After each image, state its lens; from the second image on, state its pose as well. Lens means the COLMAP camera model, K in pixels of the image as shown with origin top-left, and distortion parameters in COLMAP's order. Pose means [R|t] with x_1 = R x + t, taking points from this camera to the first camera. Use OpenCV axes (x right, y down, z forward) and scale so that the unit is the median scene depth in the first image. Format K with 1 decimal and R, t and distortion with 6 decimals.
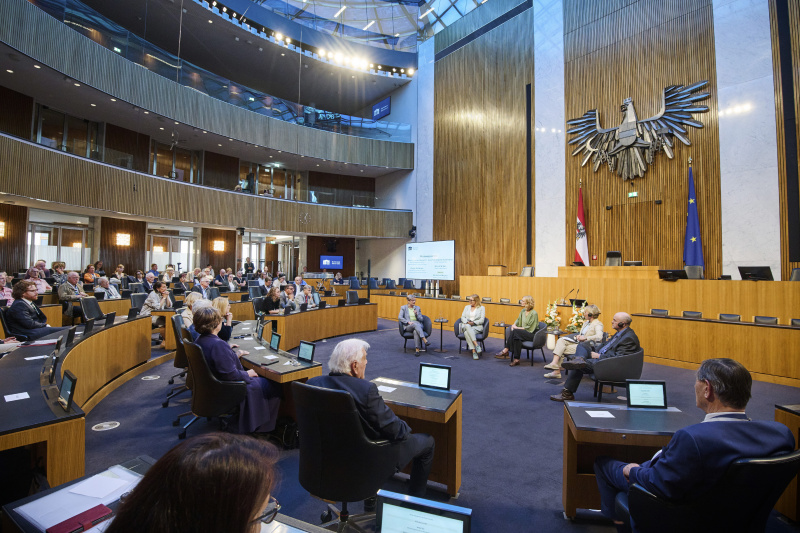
lens RADIAL K [[381.5, 0, 399.4], [0, 381.5, 261.6], [0, 0, 1]] dist [-0.040070, -0.000397]
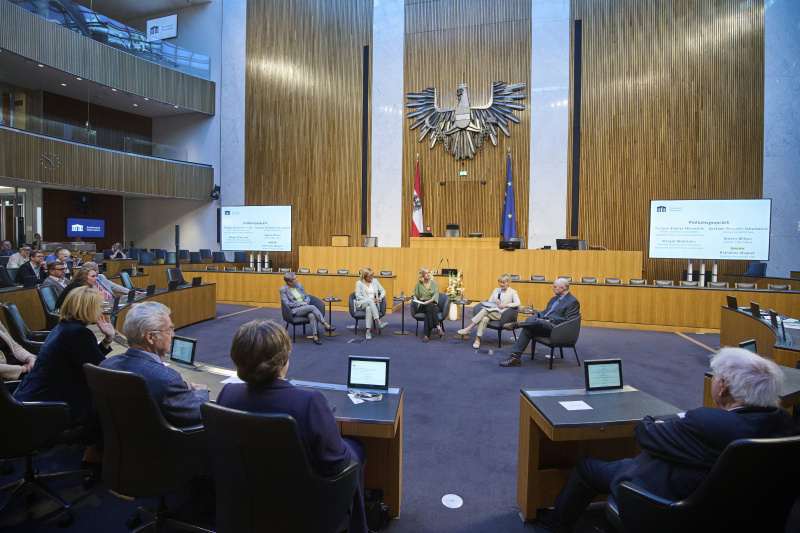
lens RADIAL K [[381.5, 0, 399.4], [0, 381.5, 261.6], [0, 0, 1]] dist [-0.040070, -0.000397]
pose [[0.813417, -0.025702, 0.581112, -0.190796], [-0.019563, 0.997249, 0.071491, 0.005515], [-0.581351, -0.069520, 0.810677, 0.169757]]
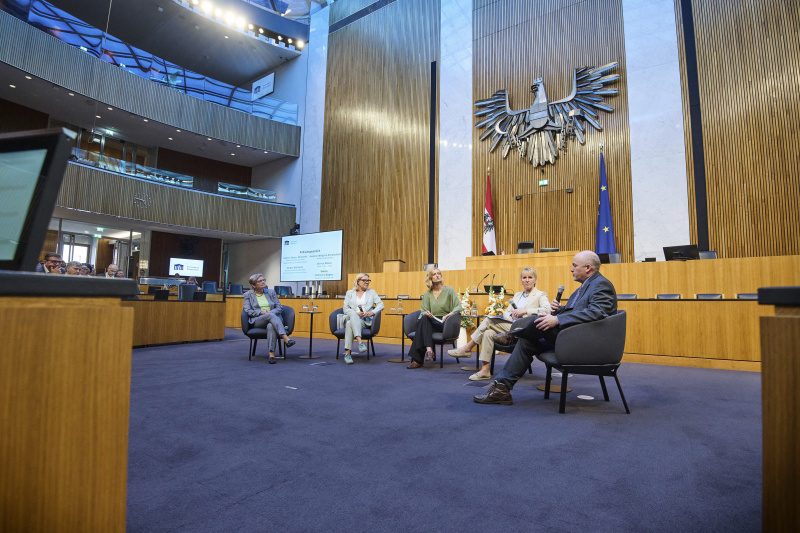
lens RADIAL K [[387.5, 0, 421.0], [0, 387.5, 277.6], [0, 0, 1]] dist [-0.042579, -0.000507]
pose [[0.950184, 0.025304, 0.310661, 0.060180], [-0.012023, 0.998933, -0.044594, 0.090846], [-0.311458, 0.038637, 0.949474, 0.216803]]
